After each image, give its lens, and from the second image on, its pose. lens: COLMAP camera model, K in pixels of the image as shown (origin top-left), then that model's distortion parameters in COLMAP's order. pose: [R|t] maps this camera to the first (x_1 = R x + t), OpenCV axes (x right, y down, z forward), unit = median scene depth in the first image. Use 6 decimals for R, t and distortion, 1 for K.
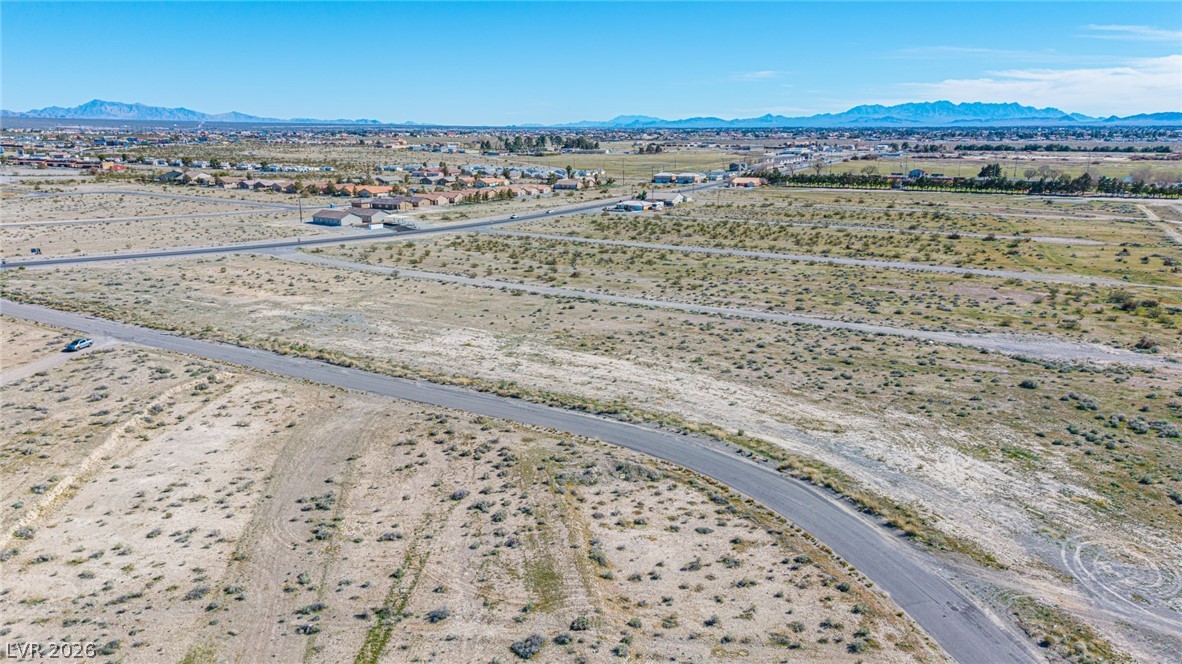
lens RADIAL K [[799.7, 0, 587.3], [0, 799.7, 336.3], [0, 0, 1]] dist [0.033837, -0.031965]
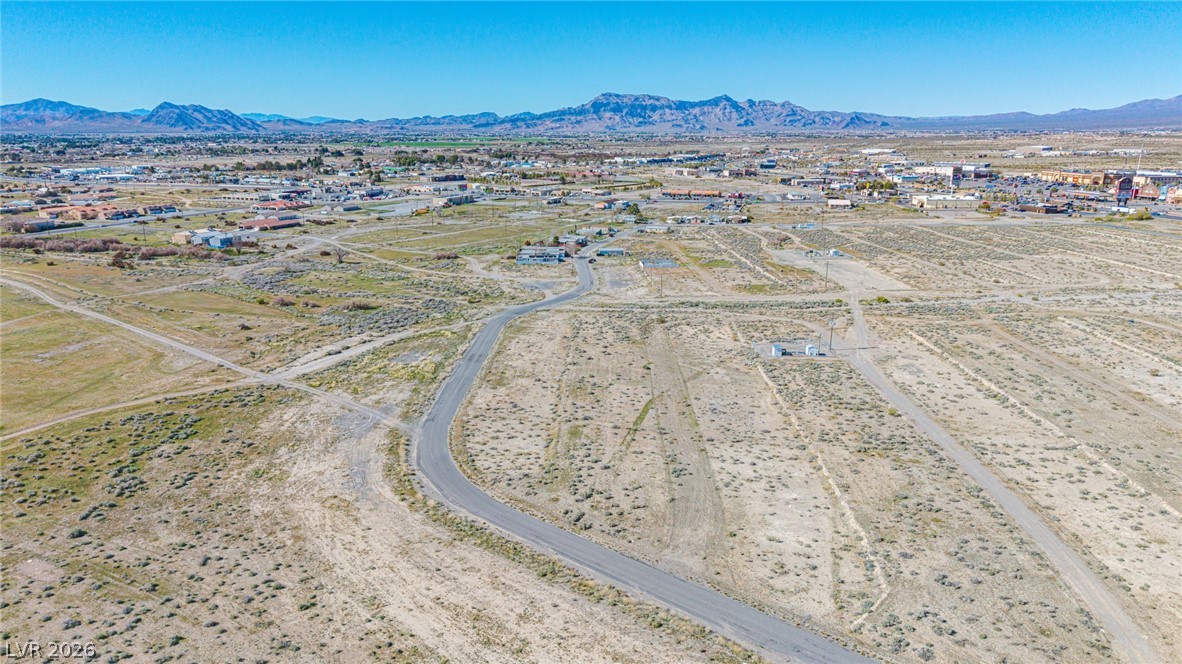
lens RADIAL K [[784.6, 0, 586.1], [0, 784.6, 329.5], [0, 0, 1]] dist [0.071125, -0.106652]
pose [[-0.976371, -0.045109, 0.211340, -0.379038], [0.063902, 0.873969, 0.481762, -0.743041], [-0.206436, 0.483884, -0.850436, 1.869669]]
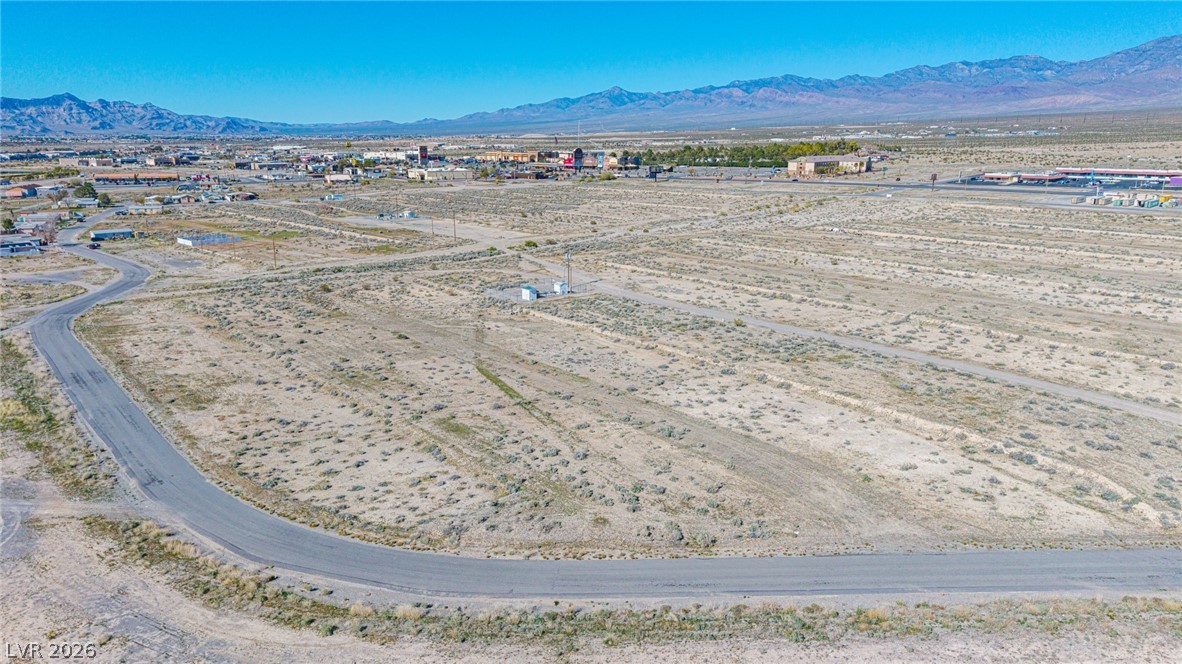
lens RADIAL K [[787.5, 0, 587.0], [0, 787.5, 330.8], [0, 0, 1]] dist [0.042504, -0.047042]
pose [[-0.870136, 0.121823, -0.477517, 0.268233], [-0.124491, 0.883202, 0.452169, -0.362670], [0.476828, 0.452895, -0.753340, 1.379767]]
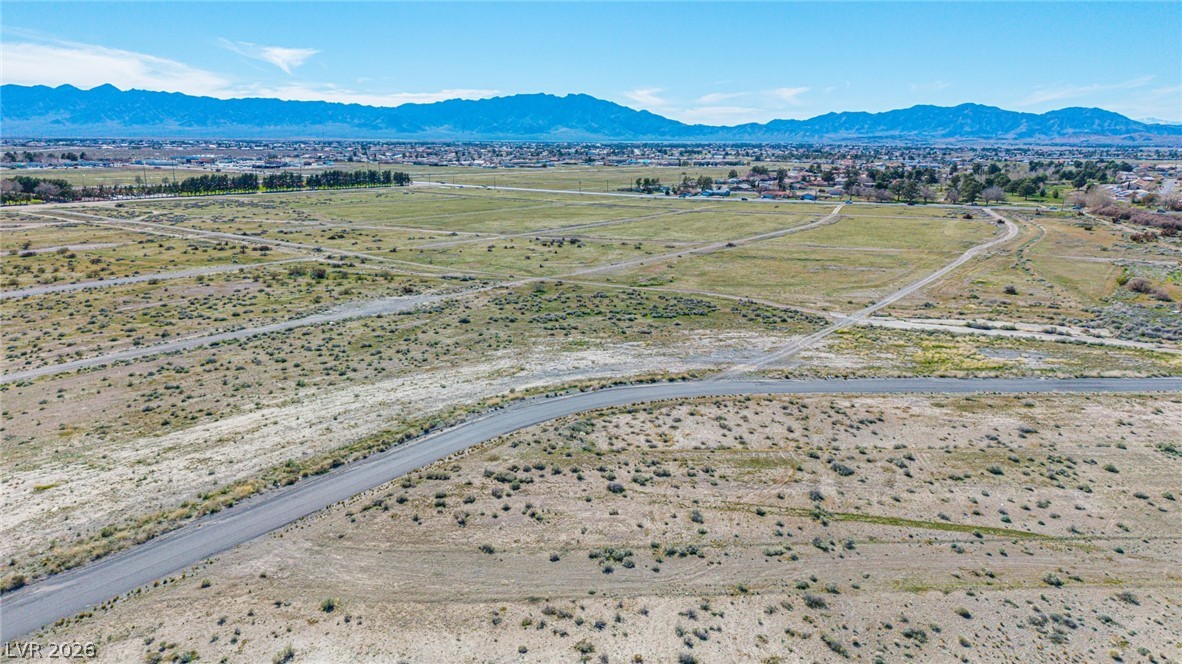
lens RADIAL K [[790.5, 0, 586.5], [0, 790.5, 333.3], [0, 0, 1]] dist [0.031041, -0.026073]
pose [[0.129001, -0.231694, 0.964197, -0.853902], [0.244249, 0.949790, 0.195554, -0.153621], [-0.961094, 0.210277, 0.179115, 0.636377]]
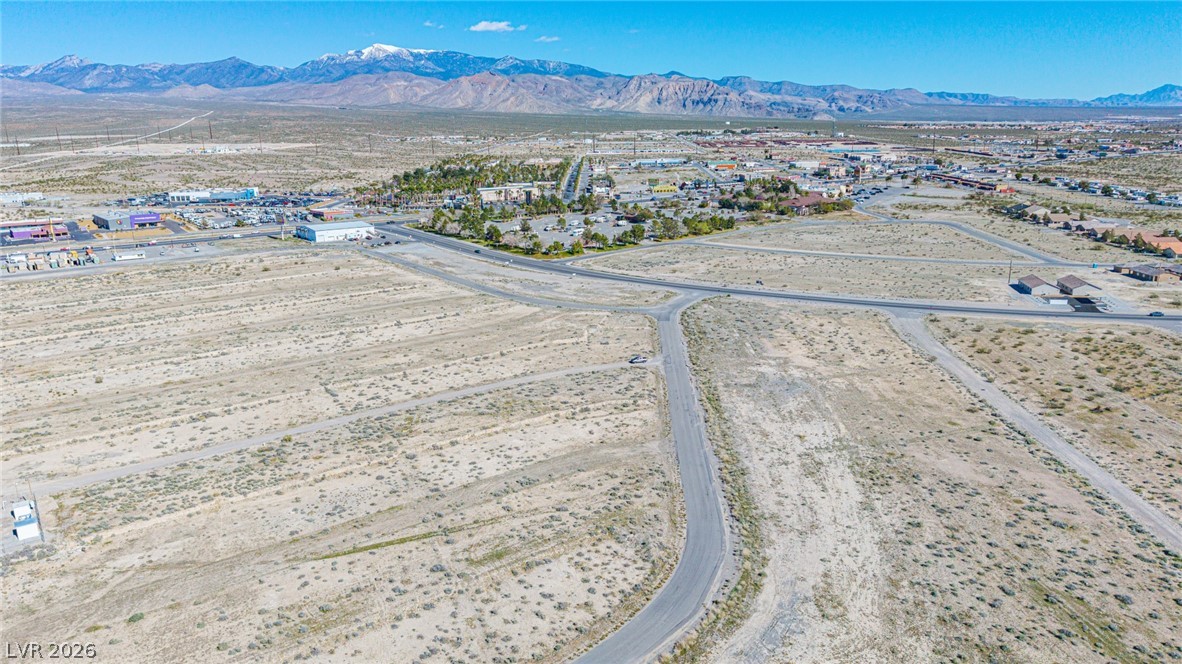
lens RADIAL K [[819.7, 0, 591.0], [0, 819.7, 332.0], [0, 0, 1]] dist [0.073799, -0.115081]
pose [[0.435876, 0.214336, -0.874112, 1.027941], [-0.211201, 0.968467, 0.132157, -0.321298], [0.874875, 0.127009, 0.467400, 0.147591]]
